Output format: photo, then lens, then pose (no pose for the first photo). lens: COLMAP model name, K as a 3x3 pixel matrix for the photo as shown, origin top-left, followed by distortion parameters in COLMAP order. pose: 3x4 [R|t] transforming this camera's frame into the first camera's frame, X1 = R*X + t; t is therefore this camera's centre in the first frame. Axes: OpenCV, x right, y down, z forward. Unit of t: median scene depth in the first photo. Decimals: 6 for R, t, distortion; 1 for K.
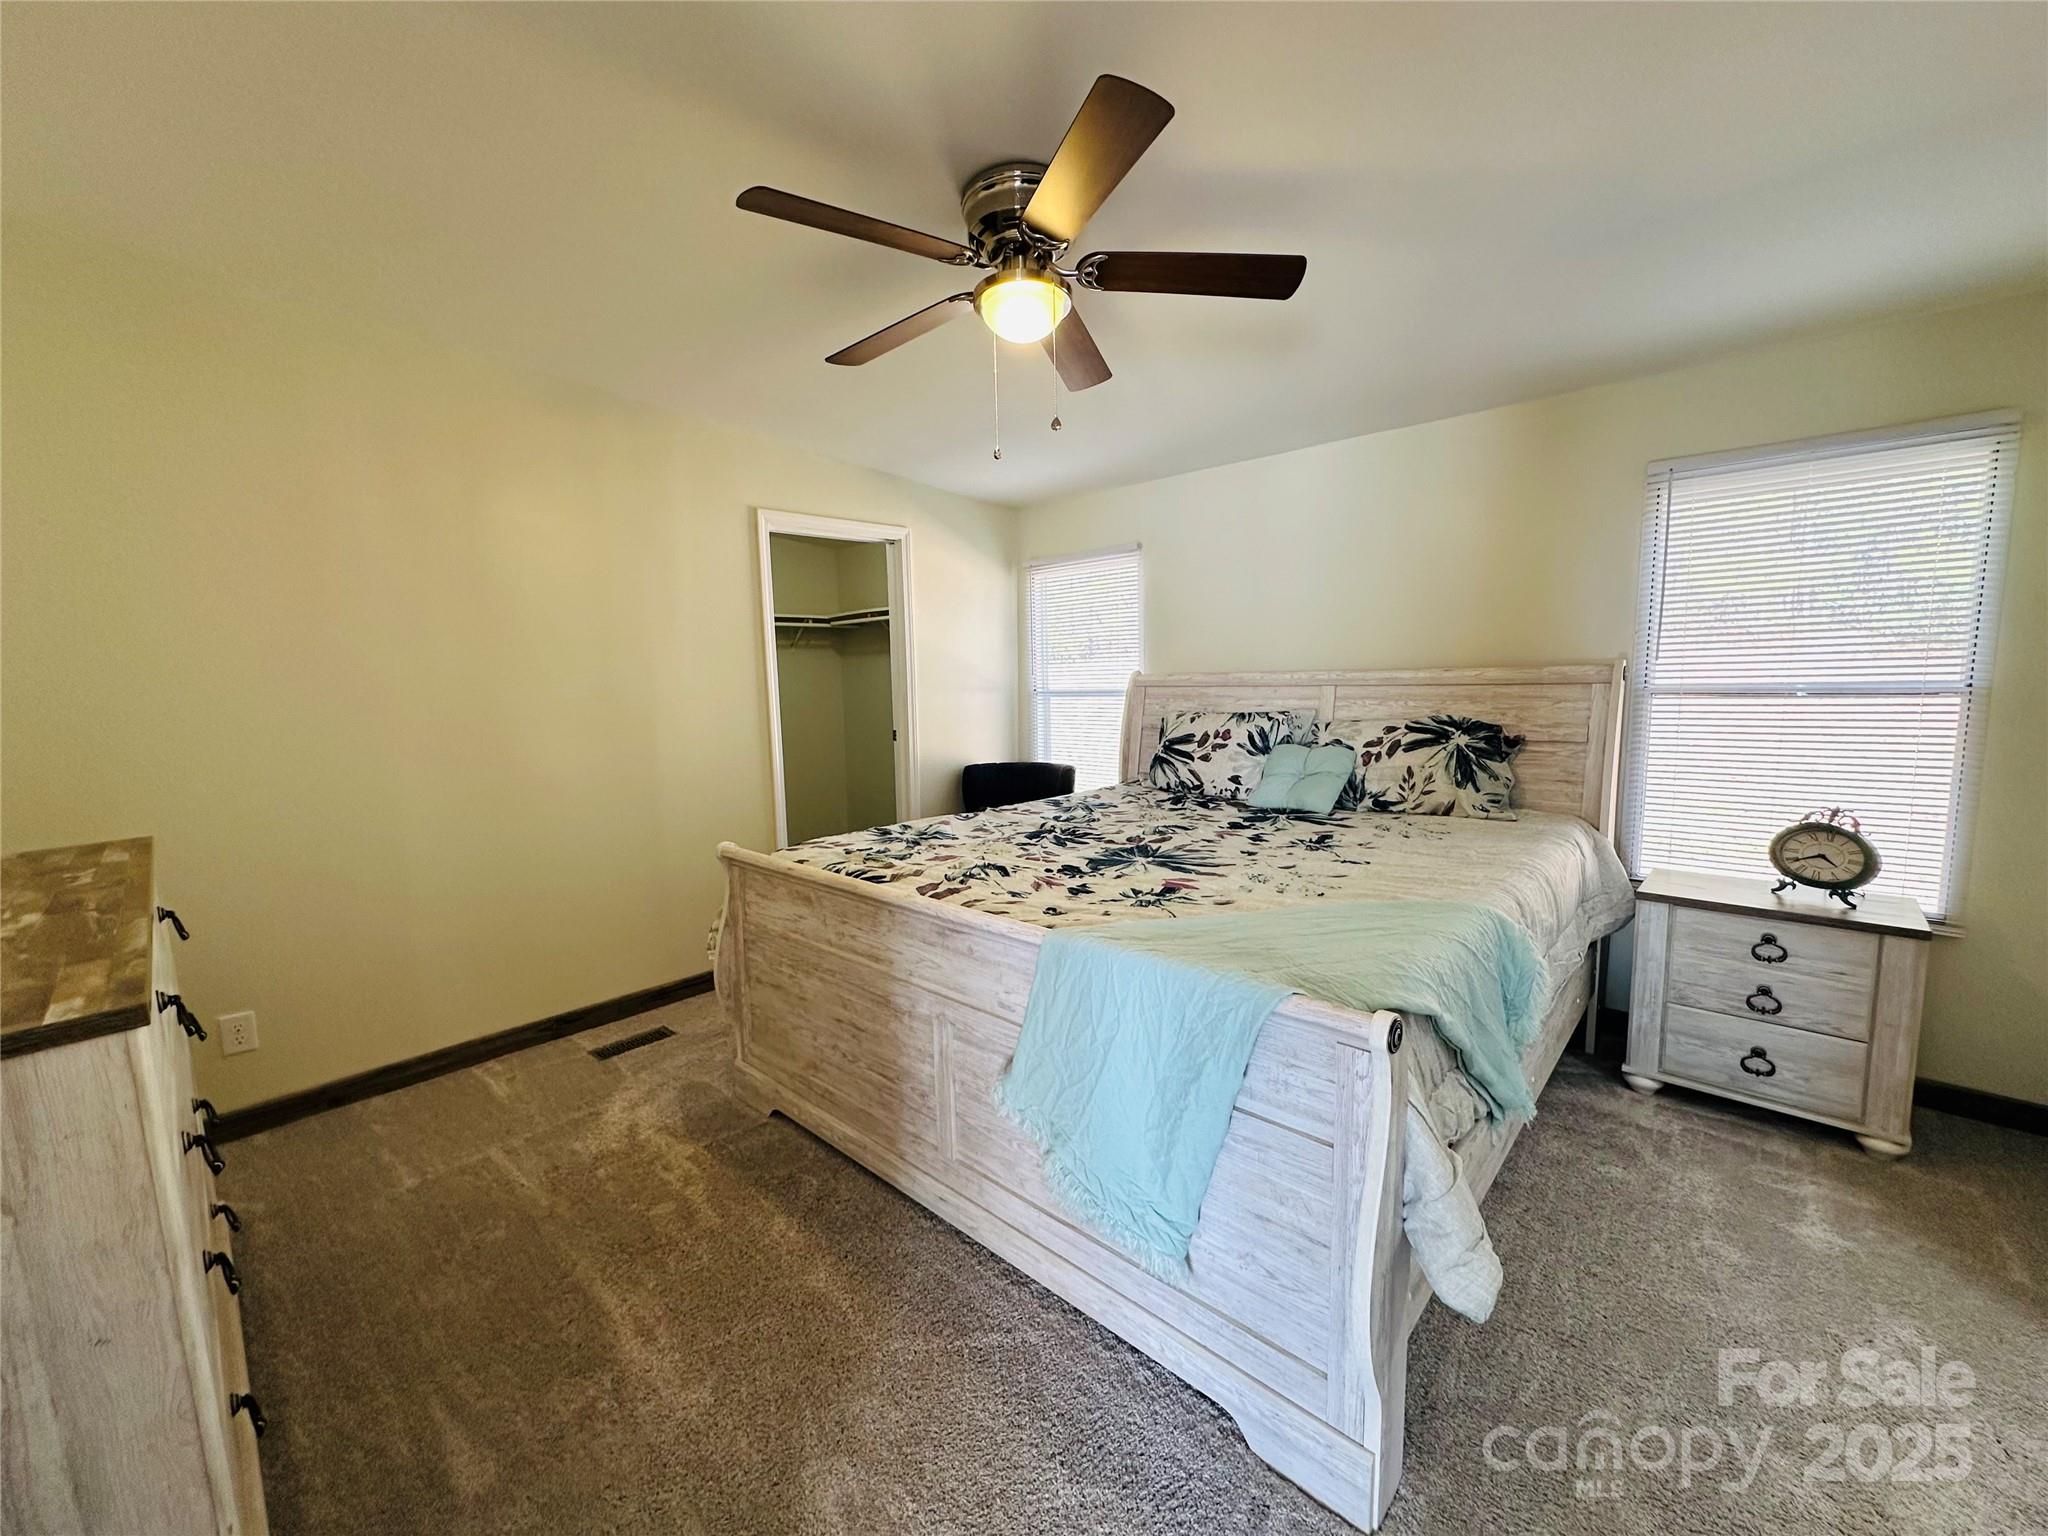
lens RADIAL K [[815.0, 0, 1022.2], [0, 815.0, 771.6], [0, 0, 1]] dist [-0.004833, 0.001193]
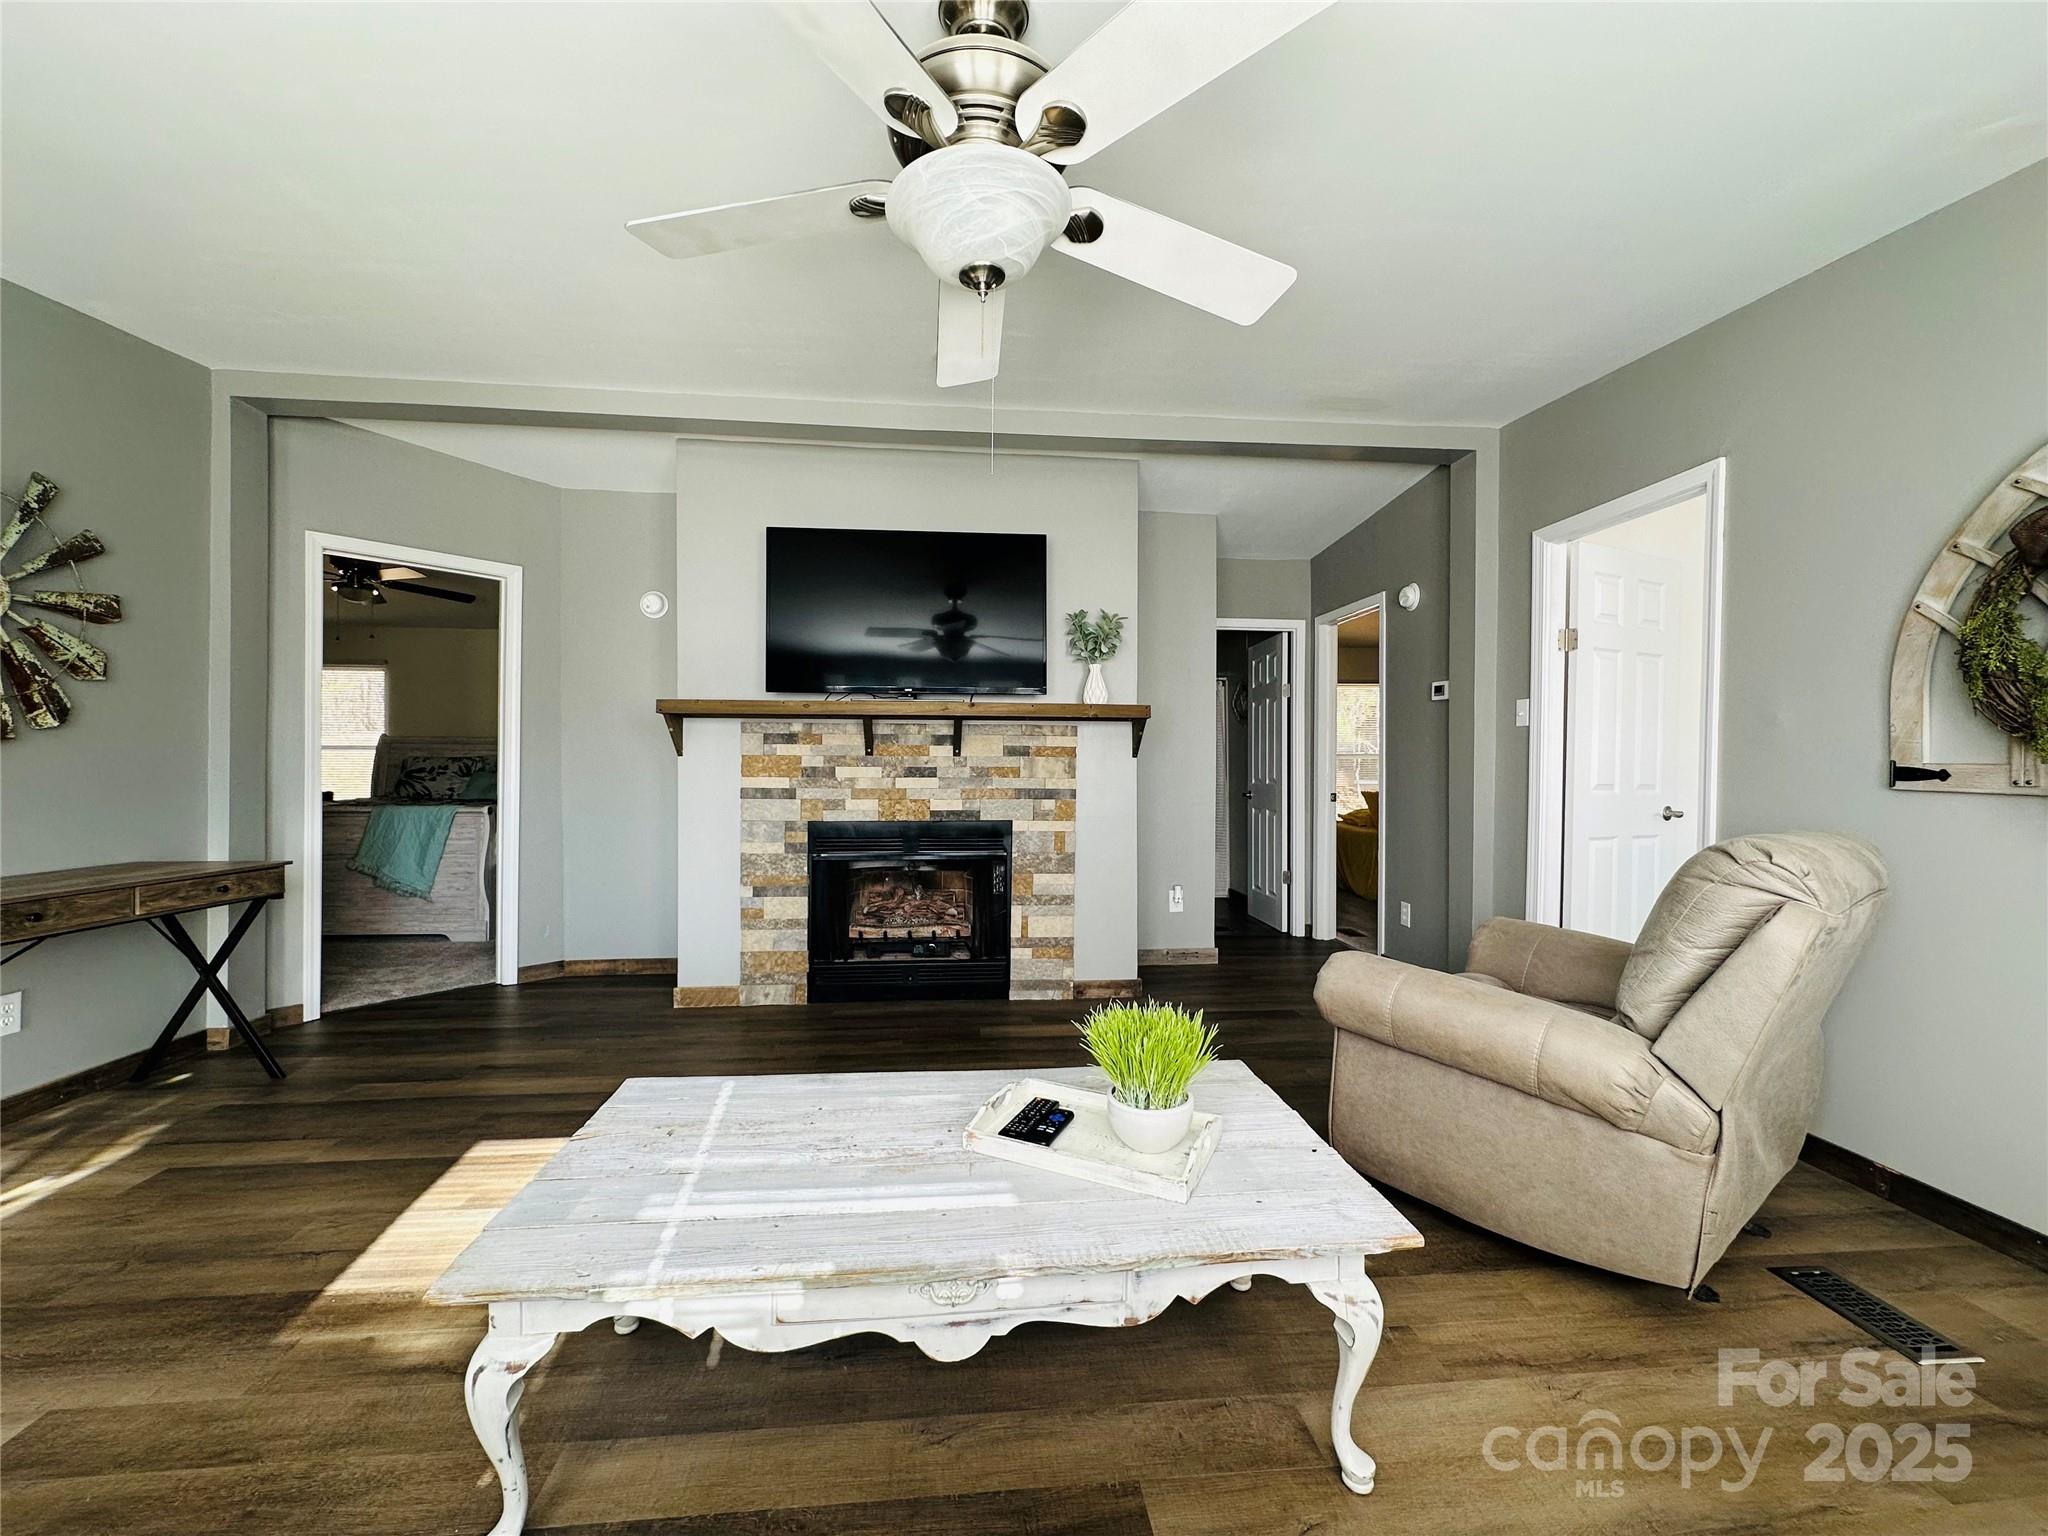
lens RADIAL K [[815.0, 0, 1024.7], [0, 815.0, 767.2], [0, 0, 1]] dist [-0.004833, 0.001193]
pose [[0.654292, 0.028719, 0.755697, -0.318126], [0.064716, 0.993487, -0.093787, 0.230847], [-0.753468, 0.110270, 0.648172, -1.325137]]
